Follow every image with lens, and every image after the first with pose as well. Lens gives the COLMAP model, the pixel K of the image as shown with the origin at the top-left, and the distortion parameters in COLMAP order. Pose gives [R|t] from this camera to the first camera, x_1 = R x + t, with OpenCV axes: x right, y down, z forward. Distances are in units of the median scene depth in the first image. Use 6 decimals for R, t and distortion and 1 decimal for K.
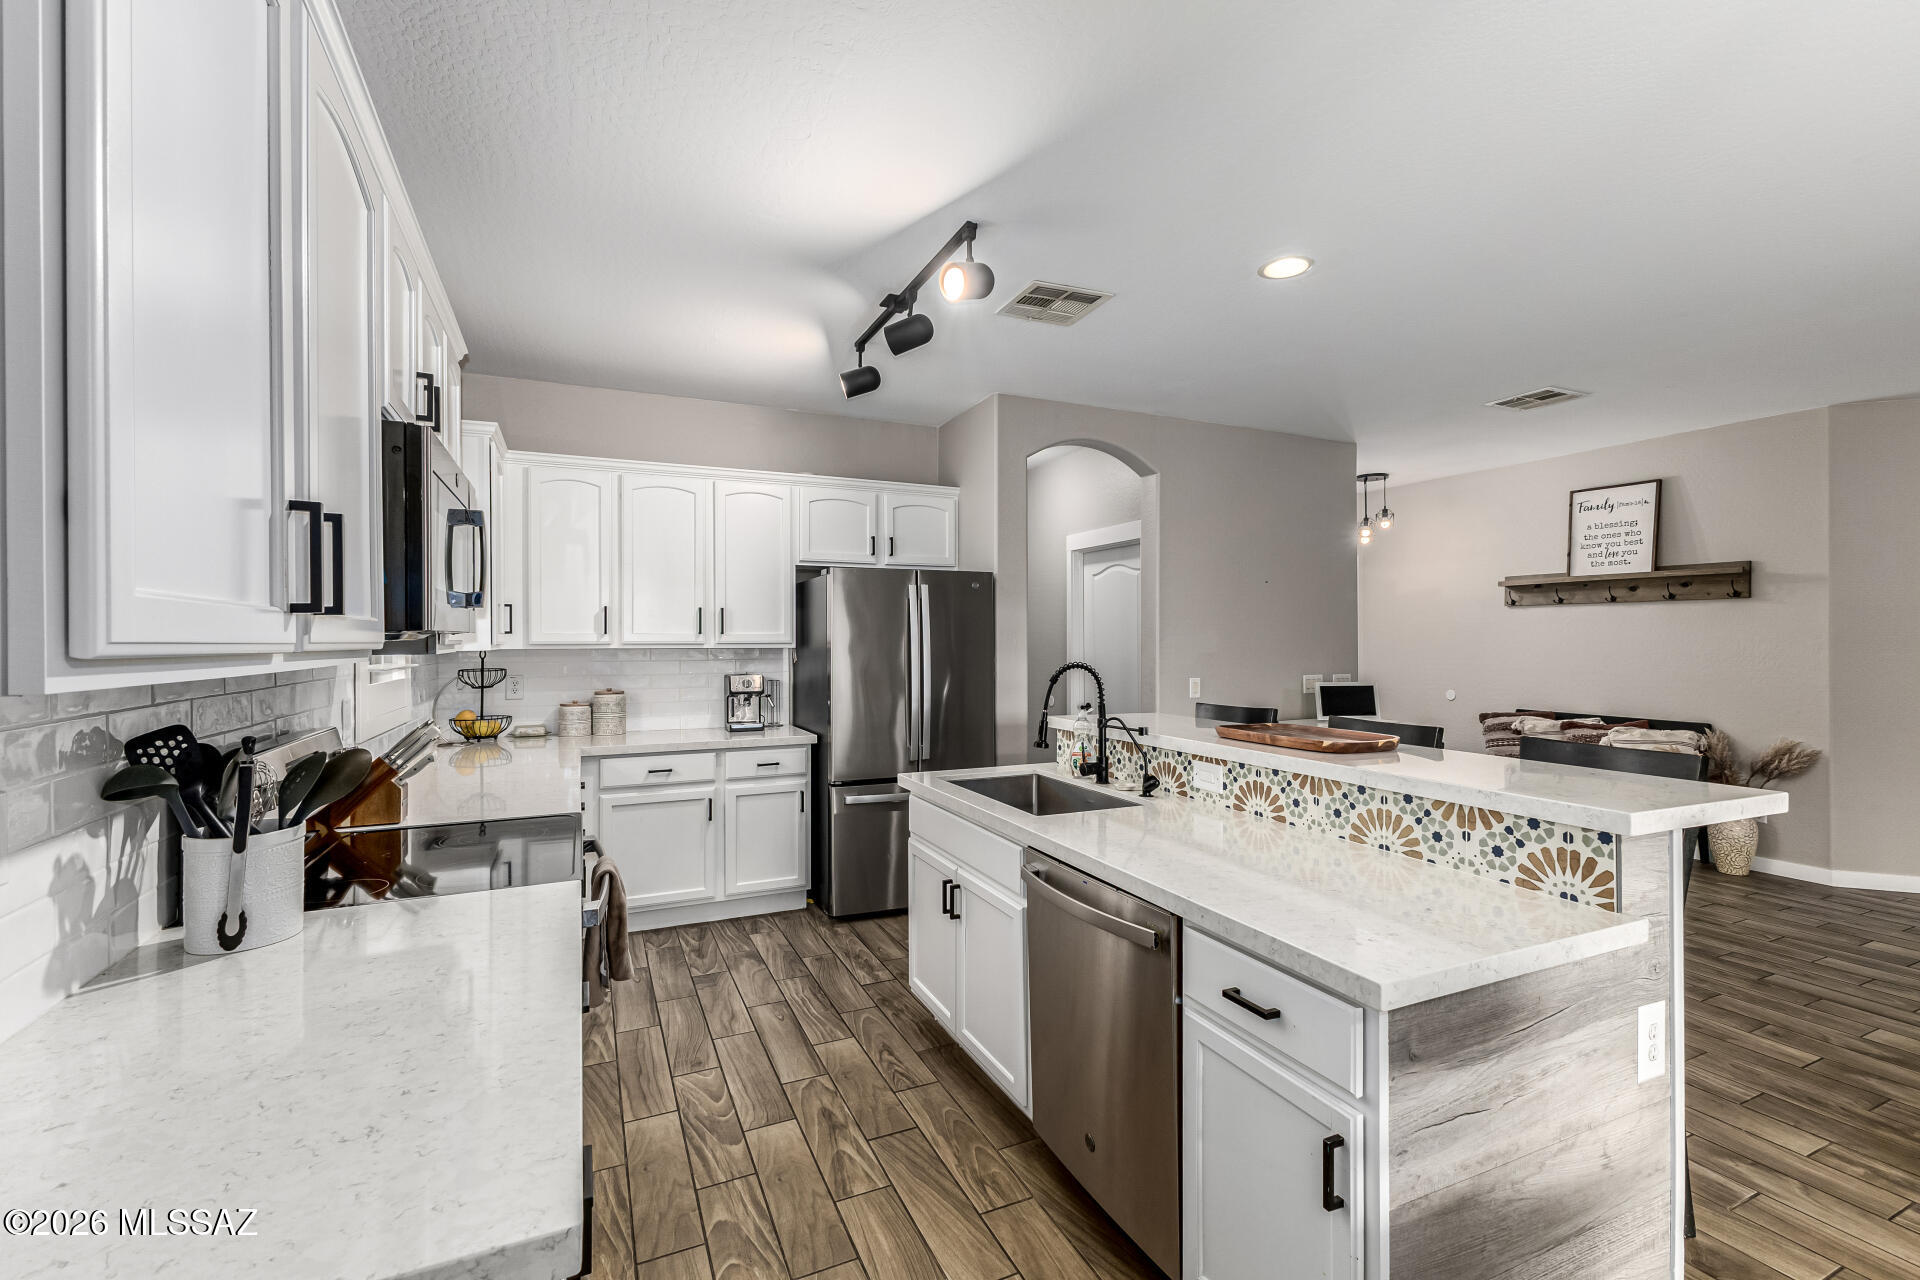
lens RADIAL K [[833.3, 0, 968.4], [0, 833.3, 640.2], [0, 0, 1]] dist [0.012258, 0.000160]
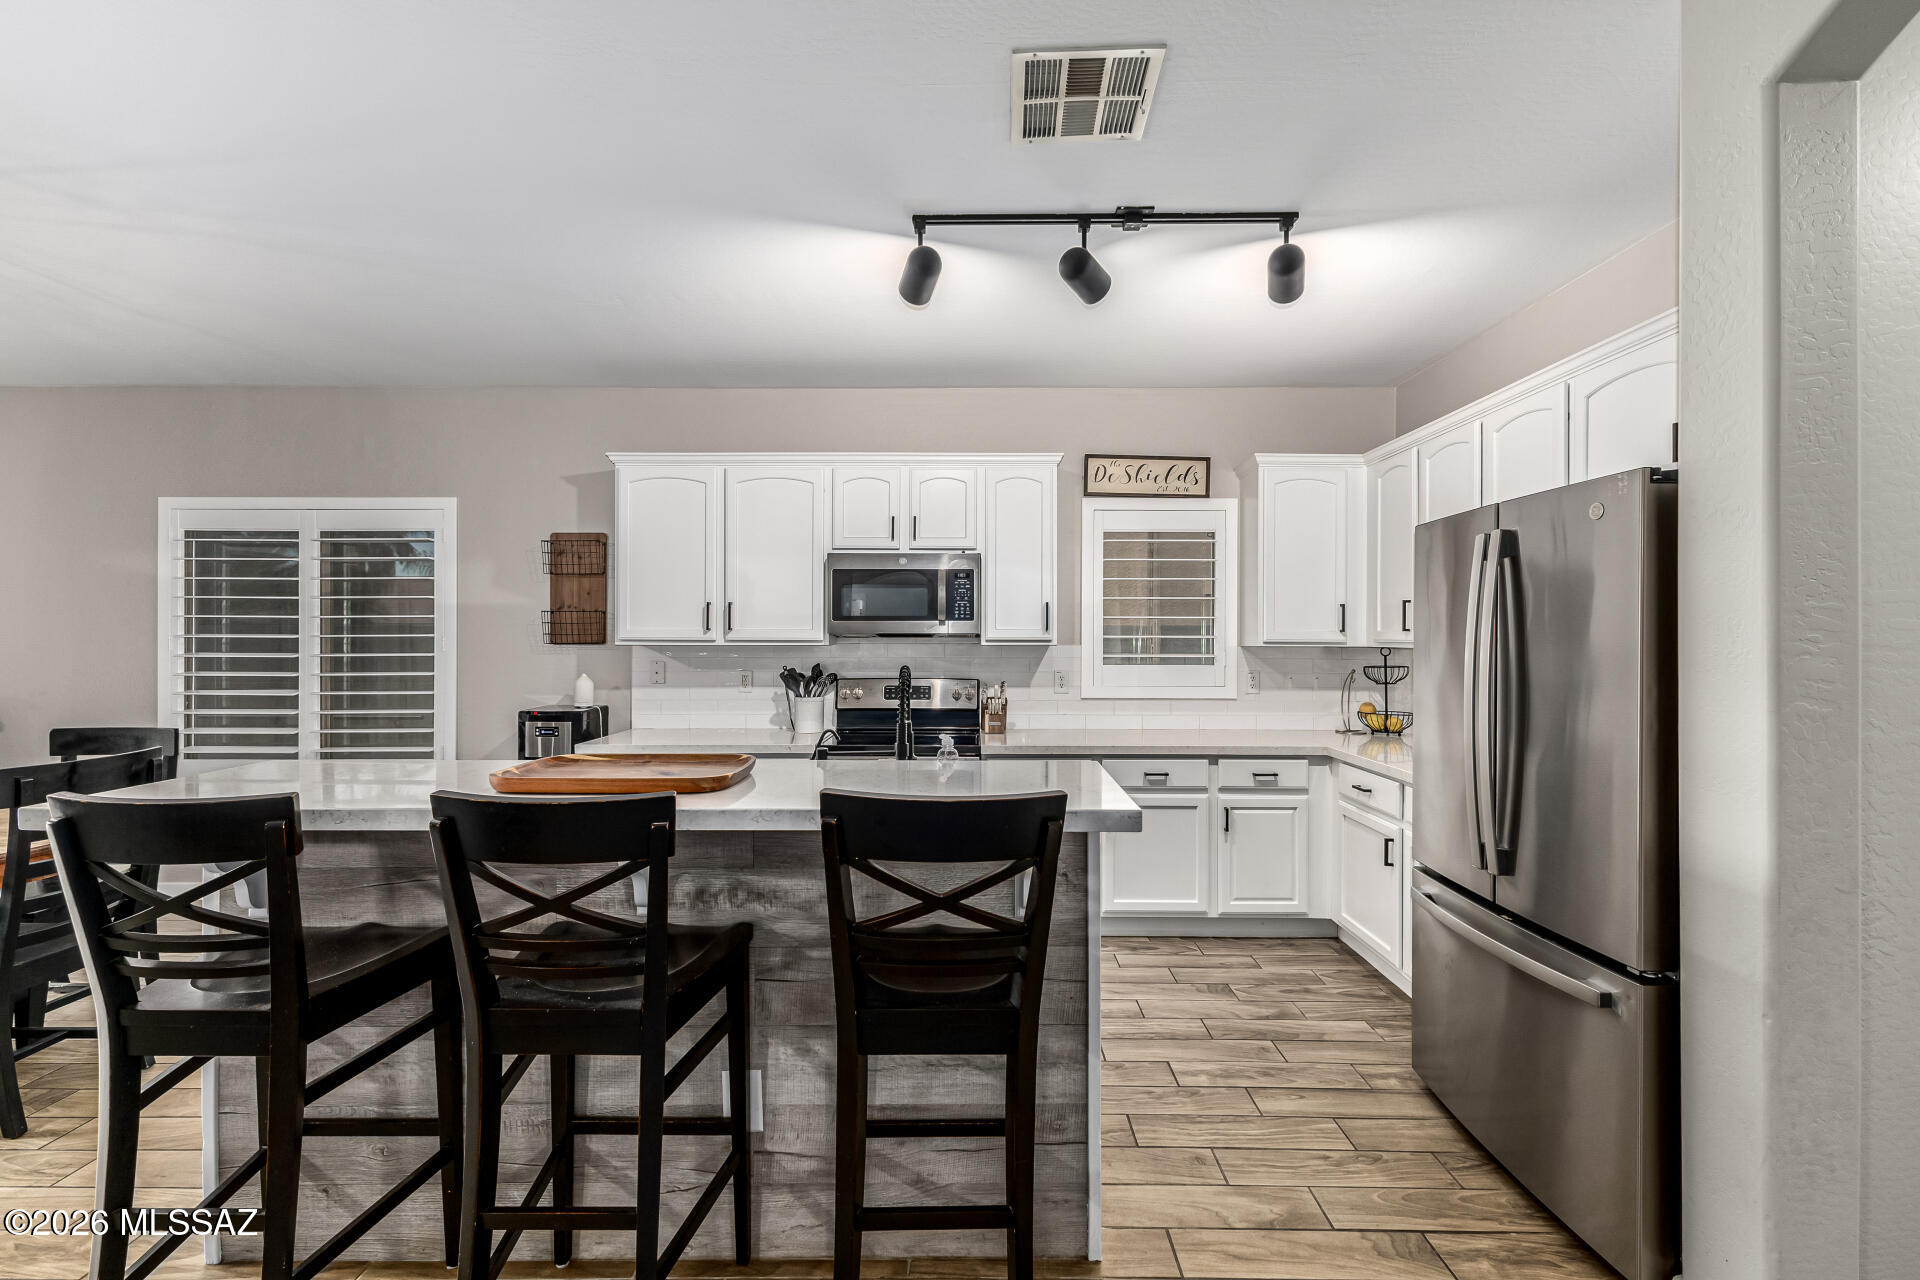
lens RADIAL K [[833.3, 0, 968.4], [0, 833.3, 640.2], [0, 0, 1]] dist [0.012258, 0.000160]
pose [[-0.431598, 0.005589, -0.902049, 0.654464], [-0.002663, 0.999969, 0.007470, -0.004391], [0.902062, 0.005627, -0.431570, 1.109663]]
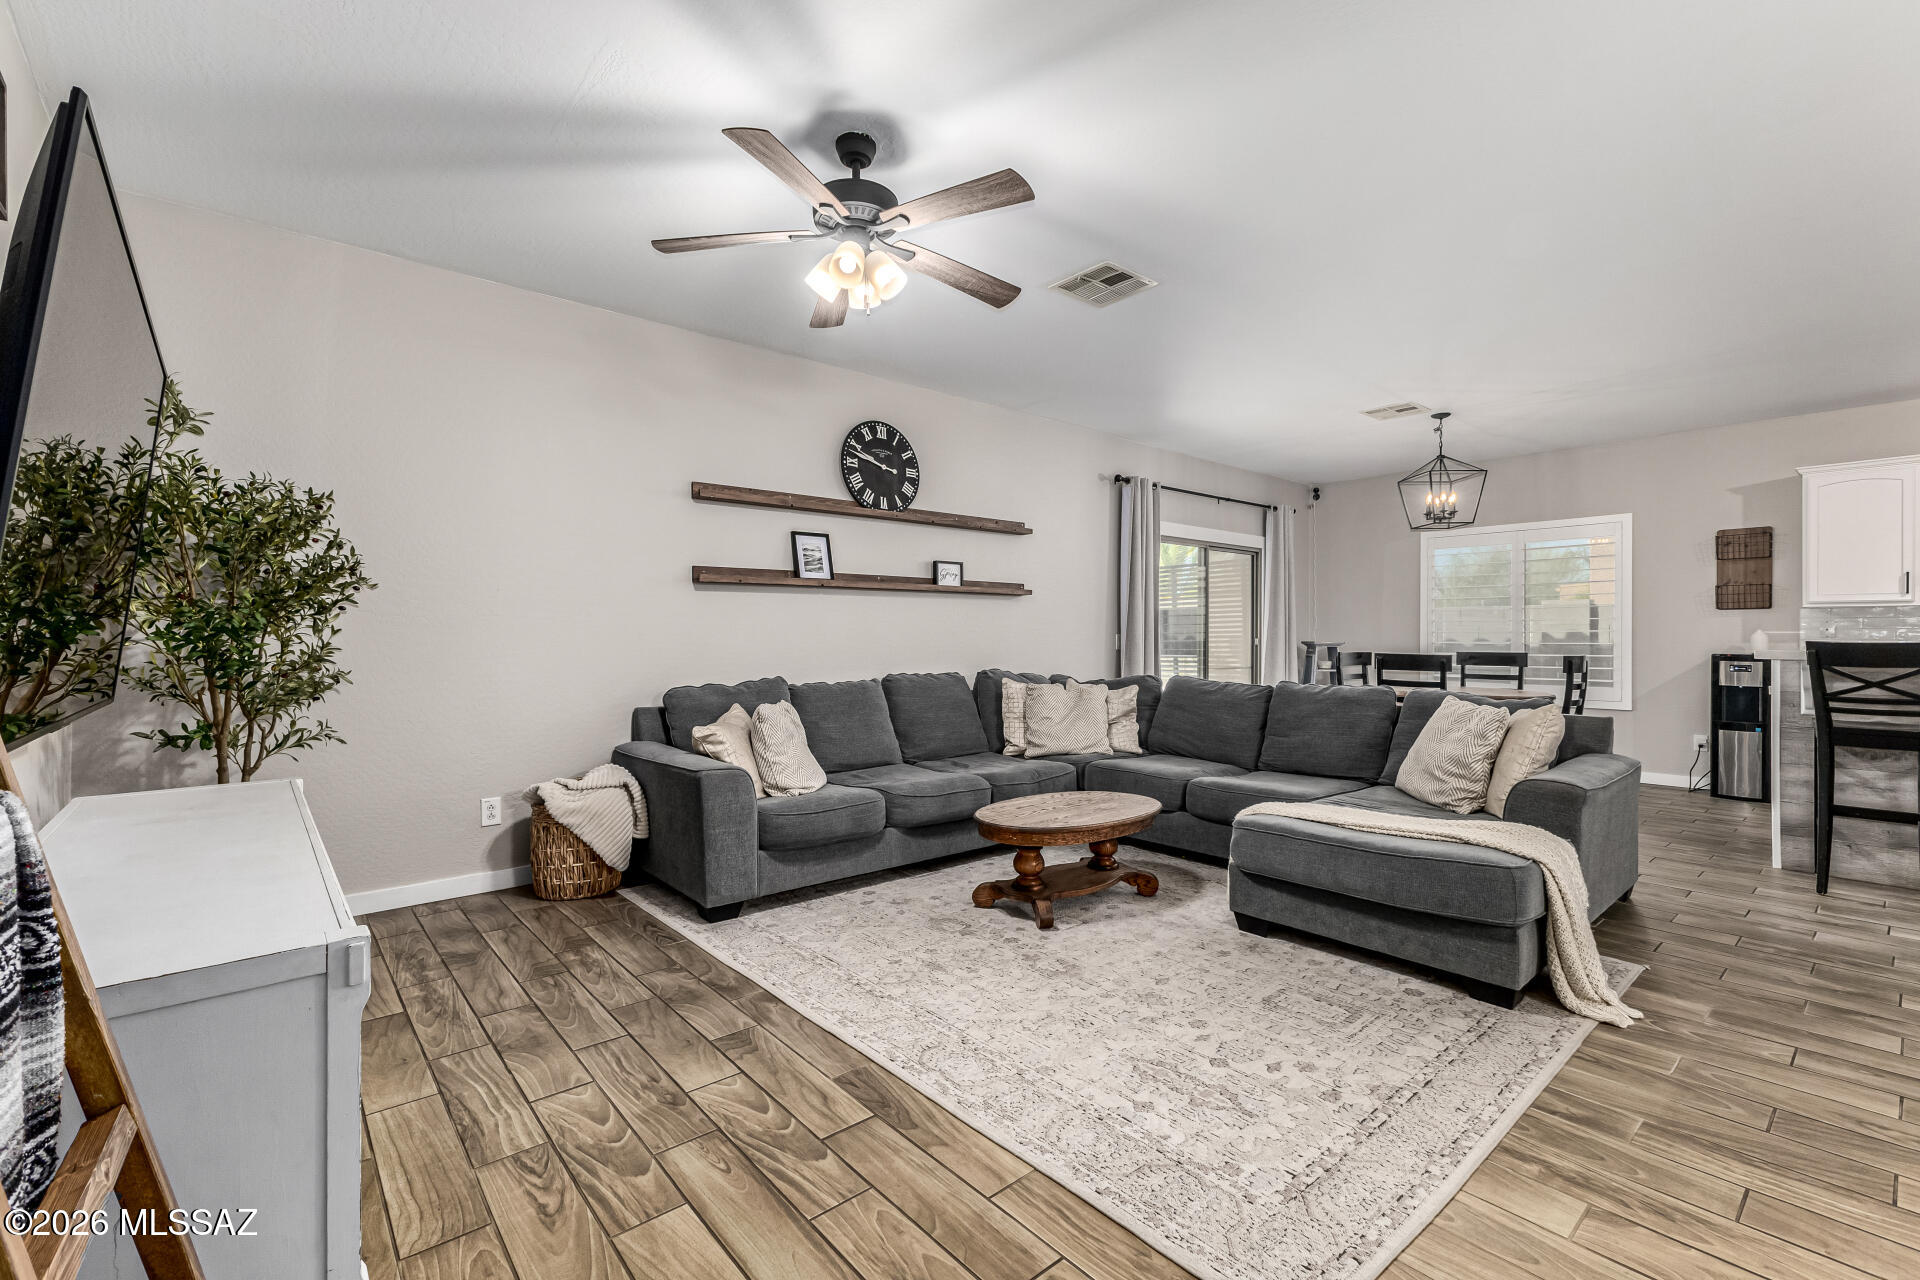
lens RADIAL K [[833.3, 0, 968.4], [0, 833.3, 640.2], [0, 0, 1]] dist [0.012258, 0.000160]
pose [[-0.959099, 0.000357, -0.283069, 1.784045], [-0.000737, 0.999993, 0.003755, 0.069400], [0.283068, 0.003810, -0.959092, 1.250189]]
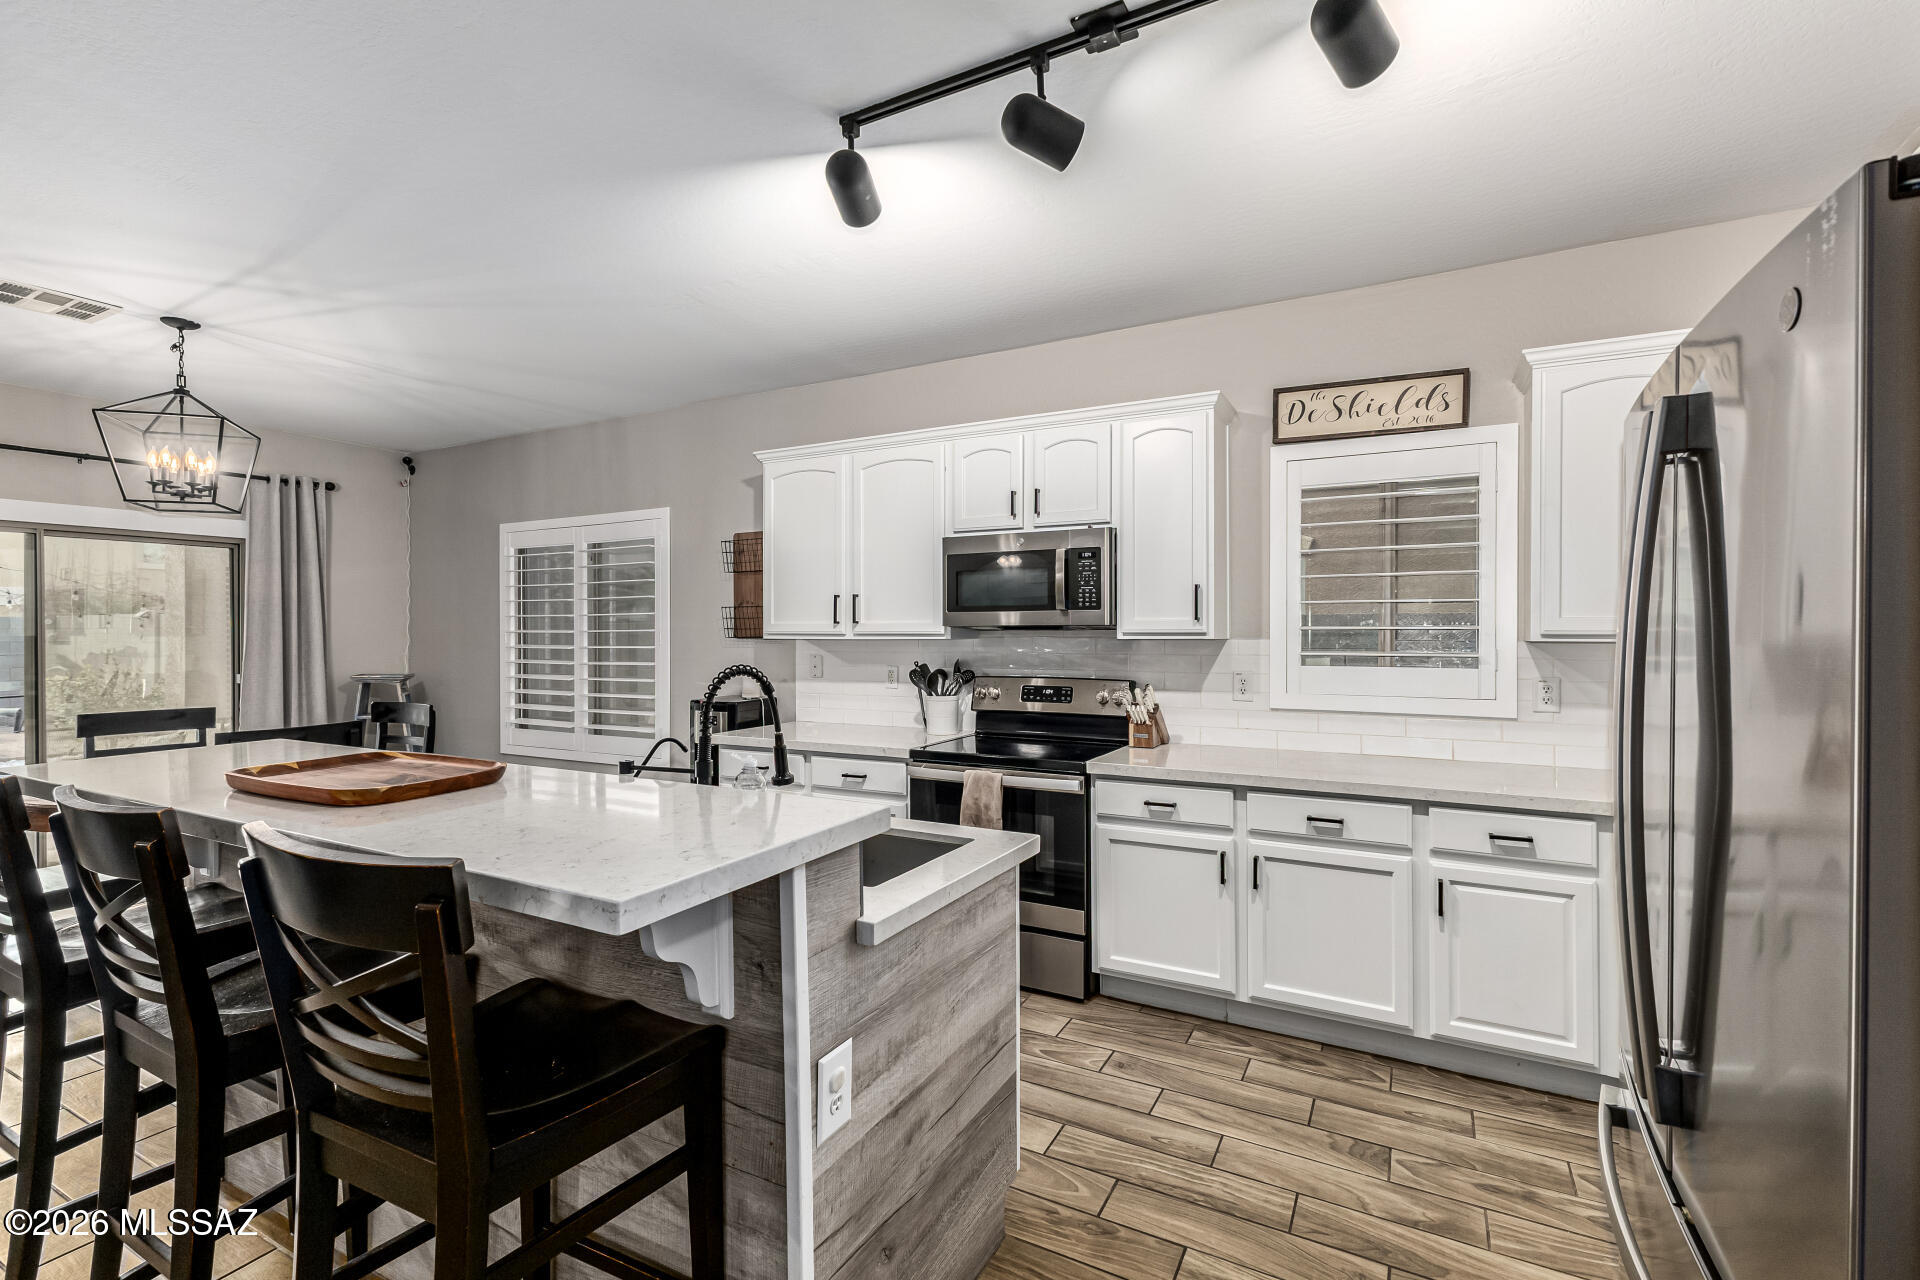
lens RADIAL K [[836.1, 0, 944.6], [0, 836.1, 634.7], [0, 0, 1]] dist [0.011627, 0.000222]
pose [[-0.805683, 0.007973, -0.592293, 0.319024], [0.003701, 0.999958, 0.008426, -0.002692], [0.592335, 0.004596, -0.805679, 1.279877]]
